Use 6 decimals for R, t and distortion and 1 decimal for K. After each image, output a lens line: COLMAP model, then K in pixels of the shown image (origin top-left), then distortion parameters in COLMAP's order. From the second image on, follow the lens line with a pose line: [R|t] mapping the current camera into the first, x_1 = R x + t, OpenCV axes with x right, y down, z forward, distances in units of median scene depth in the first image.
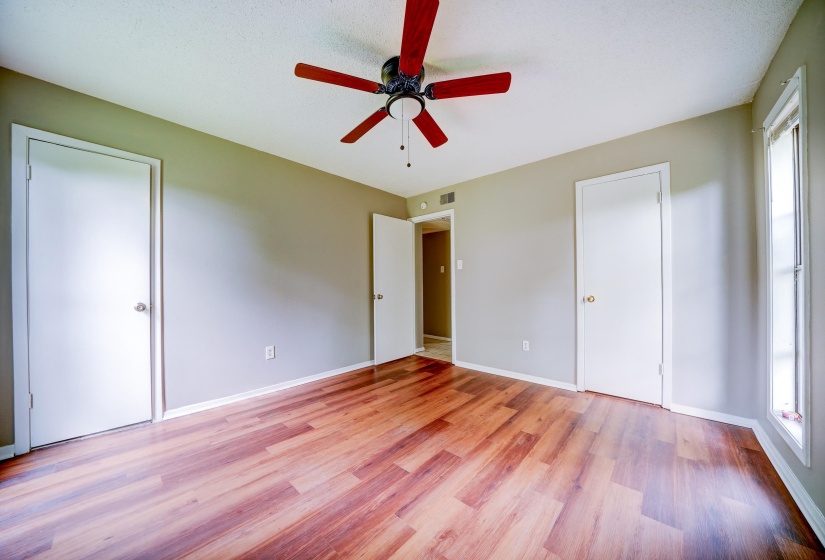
lens RADIAL K [[286.4, 0, 414.2], [0, 286.4, 285.3], [0, 0, 1]] dist [-0.016816, 0.000080]
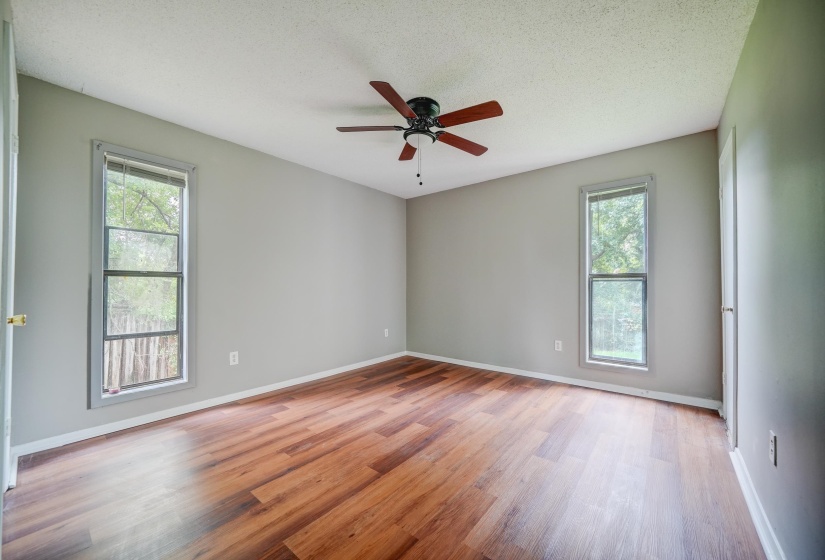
lens RADIAL K [[286.4, 0, 414.2], [0, 286.4, 285.3], [0, 0, 1]] dist [-0.016816, 0.000080]
pose [[-0.998547, 0.000371, -0.053894, 0.056325], [0.000503, 0.999997, -0.002422, -0.001031], [0.053893, -0.002445, -0.998544, 1.989691]]
